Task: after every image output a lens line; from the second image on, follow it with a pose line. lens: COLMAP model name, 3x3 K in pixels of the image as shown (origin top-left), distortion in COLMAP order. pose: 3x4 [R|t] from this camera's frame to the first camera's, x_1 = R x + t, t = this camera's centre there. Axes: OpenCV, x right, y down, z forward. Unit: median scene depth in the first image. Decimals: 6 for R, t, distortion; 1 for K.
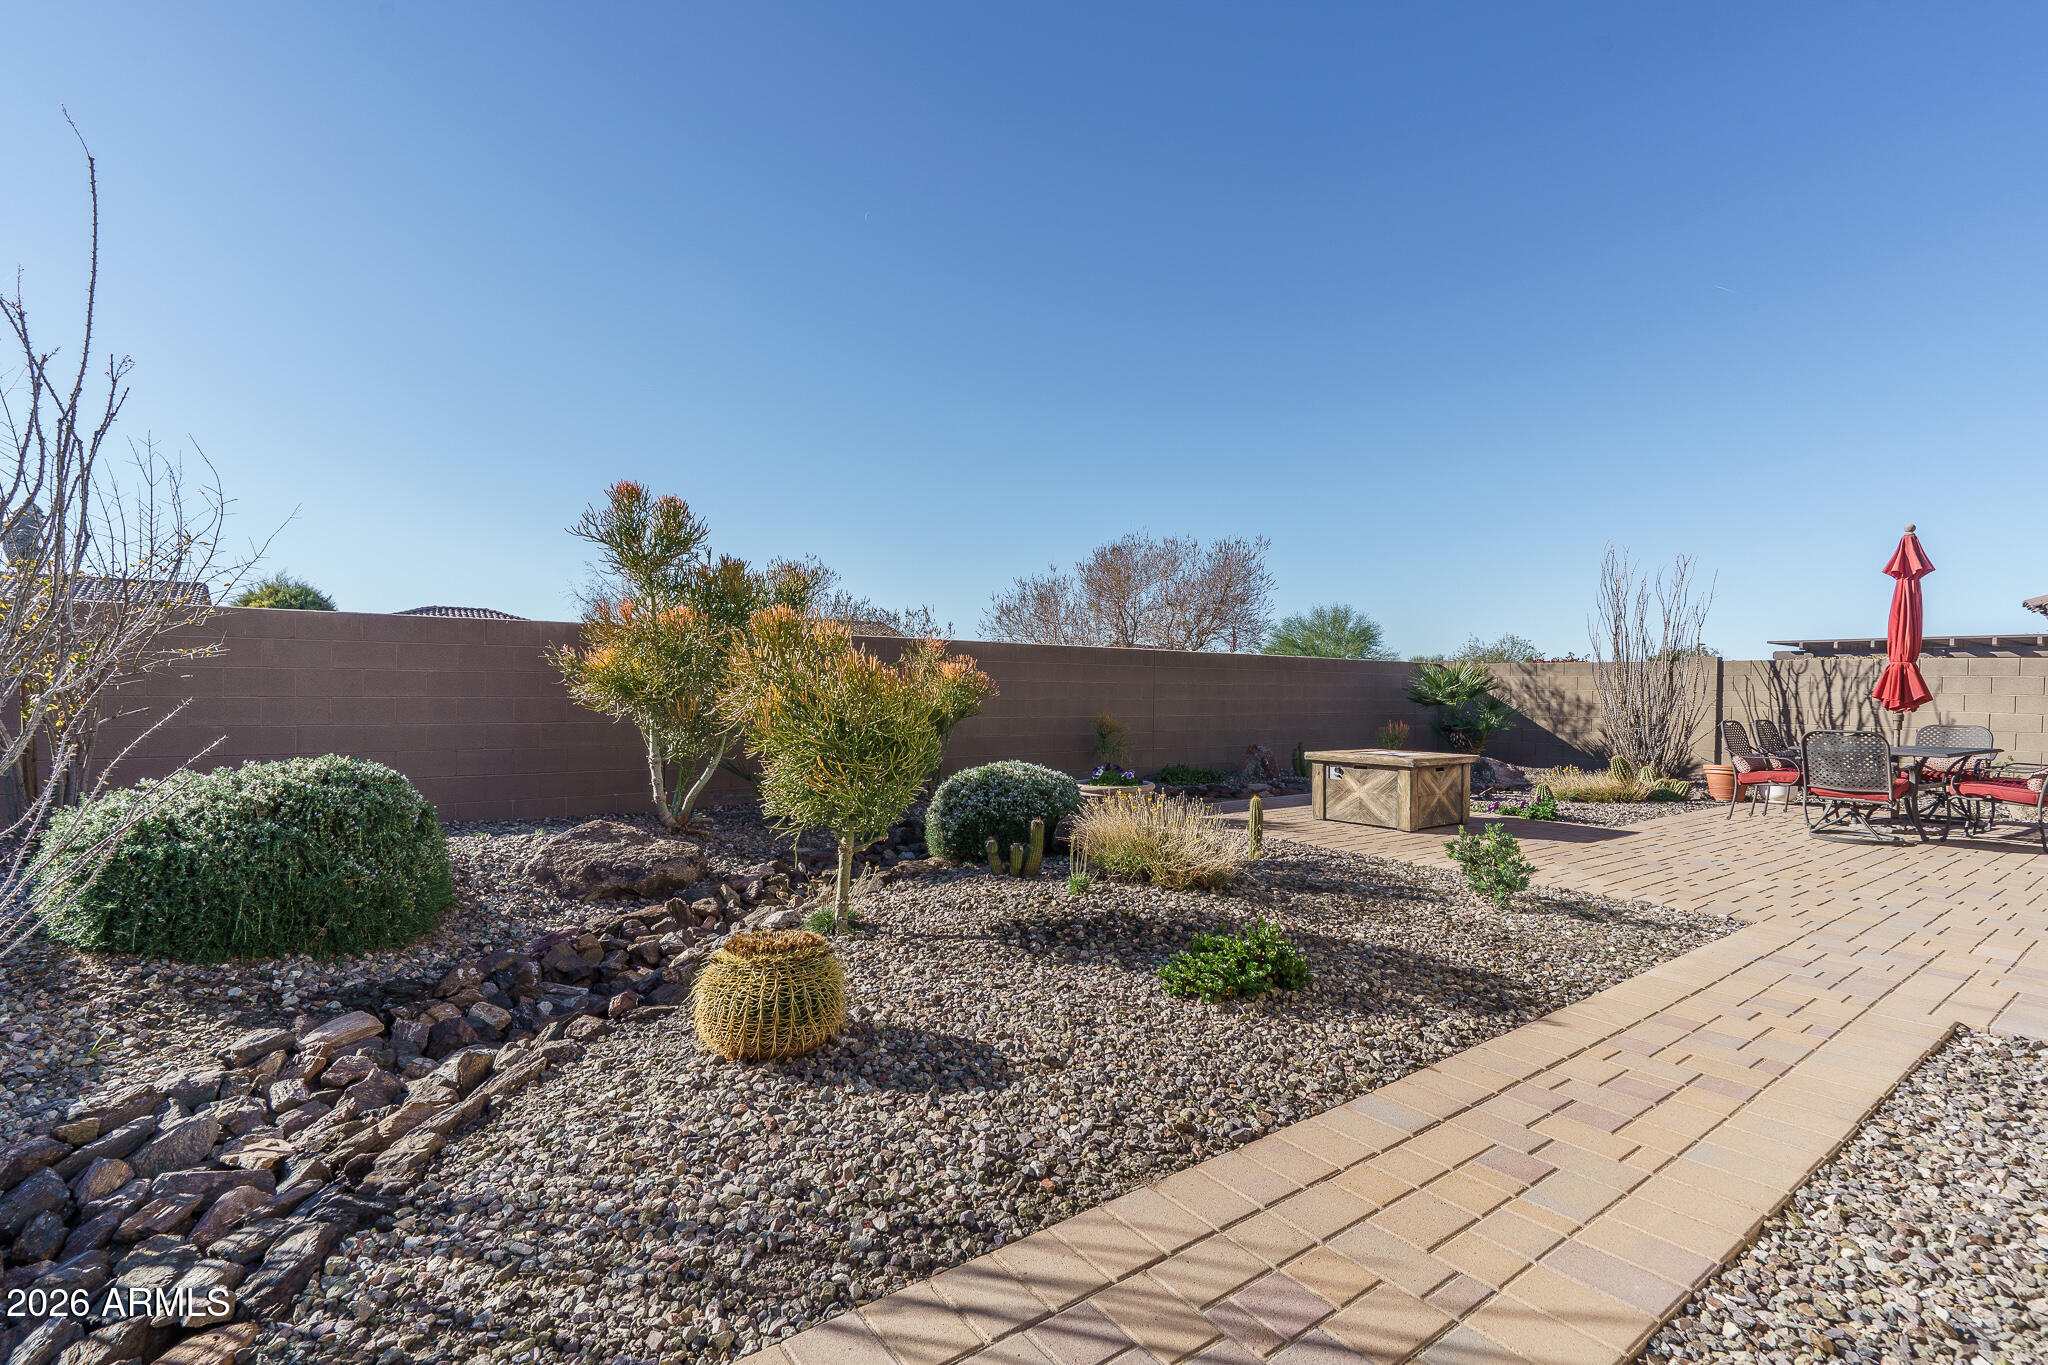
lens RADIAL K [[923.2, 0, 1022.1], [0, 923.2, 684.5], [0, 0, 1]] dist [-0.001773, -0.000051]
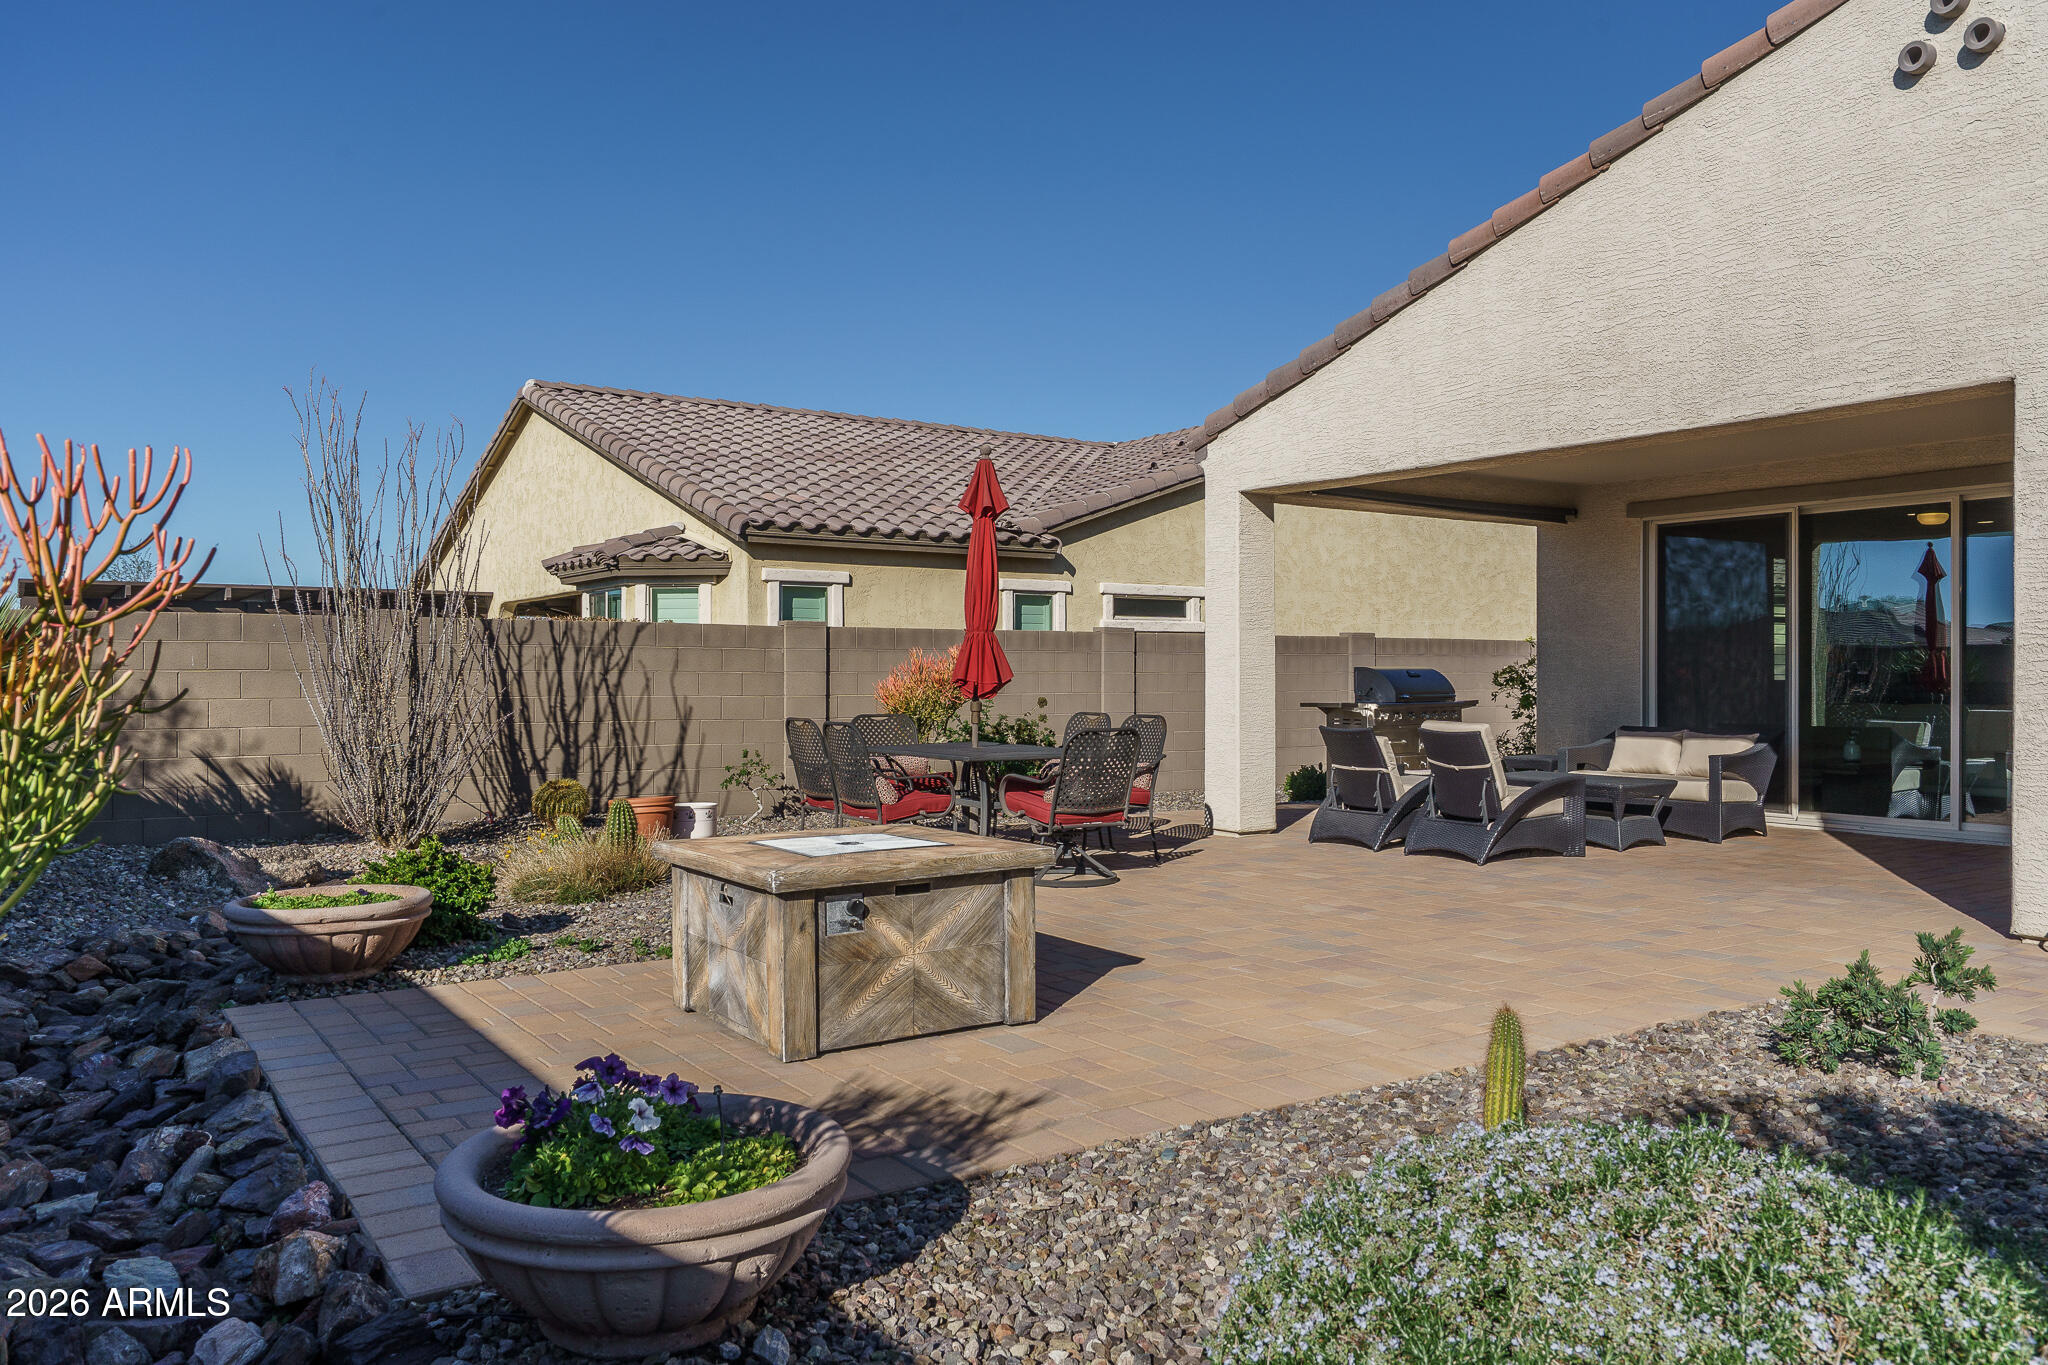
lens RADIAL K [[1520.2, 0, 1023.0], [0, 1520.2, 681.9], [0, 0, 1]] dist [-0.000081, 0.000078]
pose [[0.045581, -0.020977, 0.998740, -0.173841], [0.002869, 0.999778, 0.020868, -0.005795], [-0.998957, 0.001914, 0.045631, 0.634248]]
